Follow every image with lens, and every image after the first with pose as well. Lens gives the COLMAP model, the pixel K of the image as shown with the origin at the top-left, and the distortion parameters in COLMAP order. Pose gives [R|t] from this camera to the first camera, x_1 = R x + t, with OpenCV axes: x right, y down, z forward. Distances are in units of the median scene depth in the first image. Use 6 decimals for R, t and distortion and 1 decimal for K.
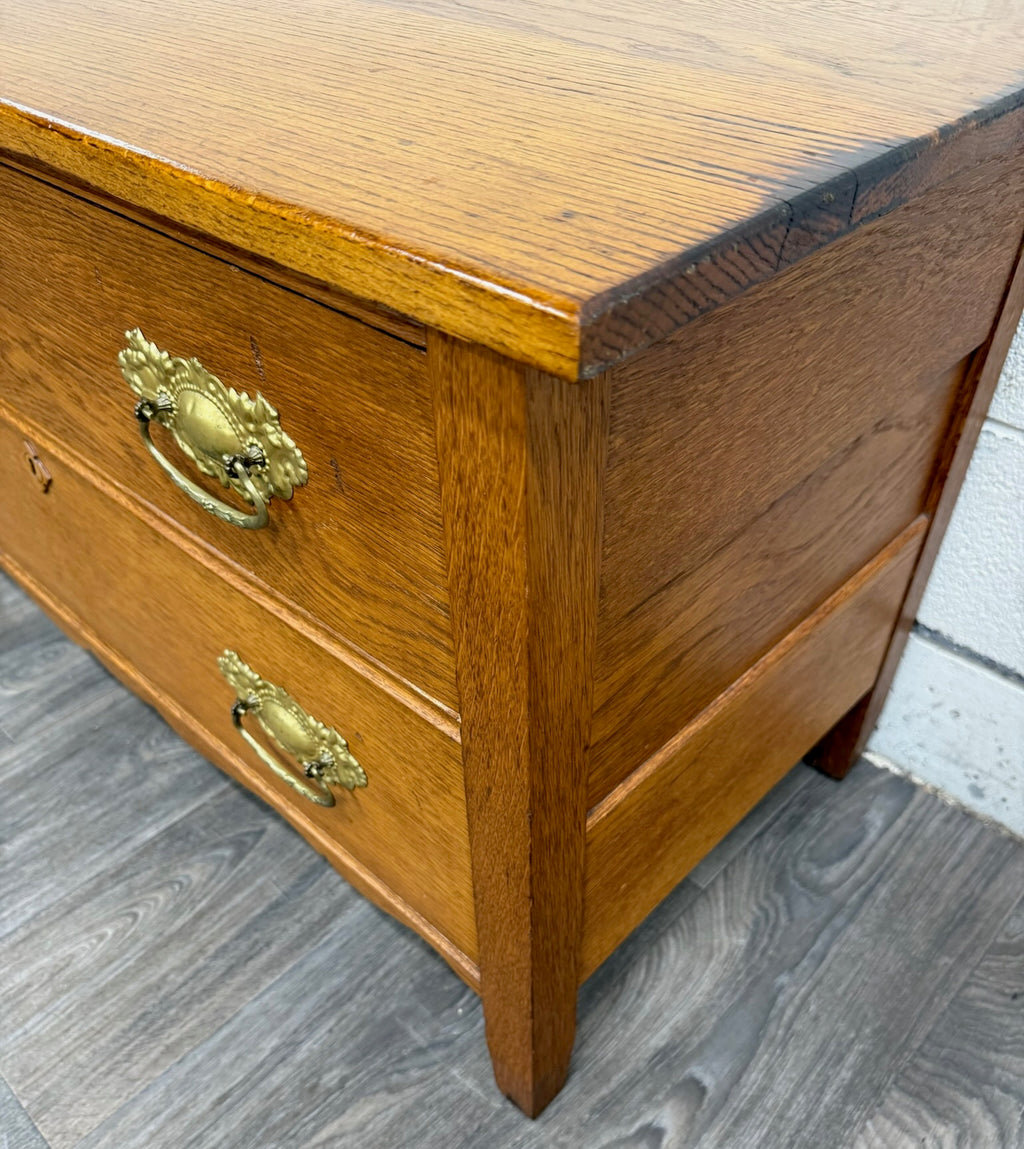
lens RADIAL K [[1065.4, 0, 512.0], [0, 1065.4, 574.5], [0, 0, 1]] dist [-0.021794, -0.013960]
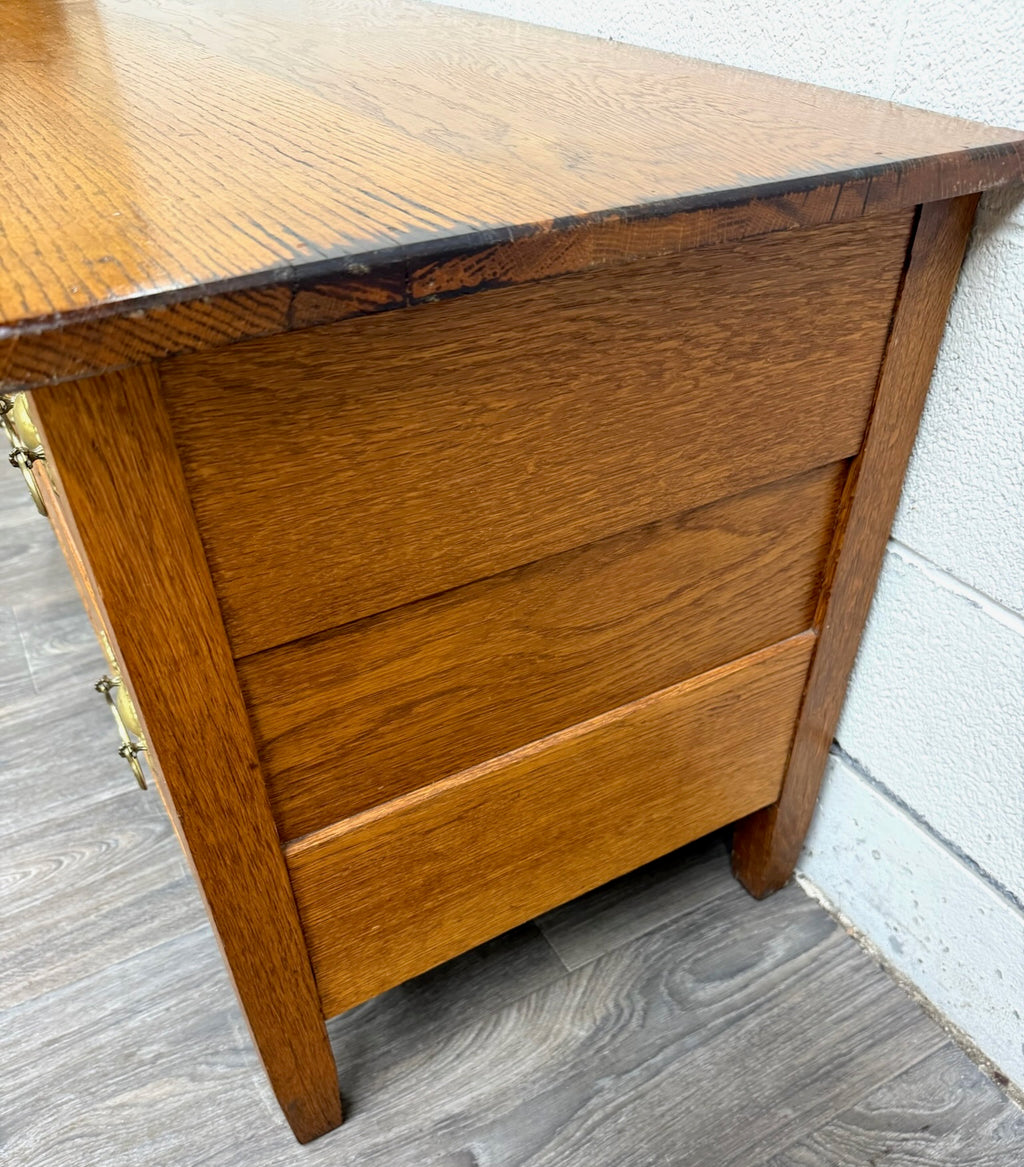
lens RADIAL K [[1046.7, 0, 512.4], [0, 1046.7, 556.9], [0, 0, 1]] dist [-0.017667, -0.011939]
pose [[0.958288, 0.162490, -0.235121, 0.346826], [-0.180438, 0.981945, -0.056804, -0.018669], [0.221646, 0.096859, 0.970305, 0.021142]]
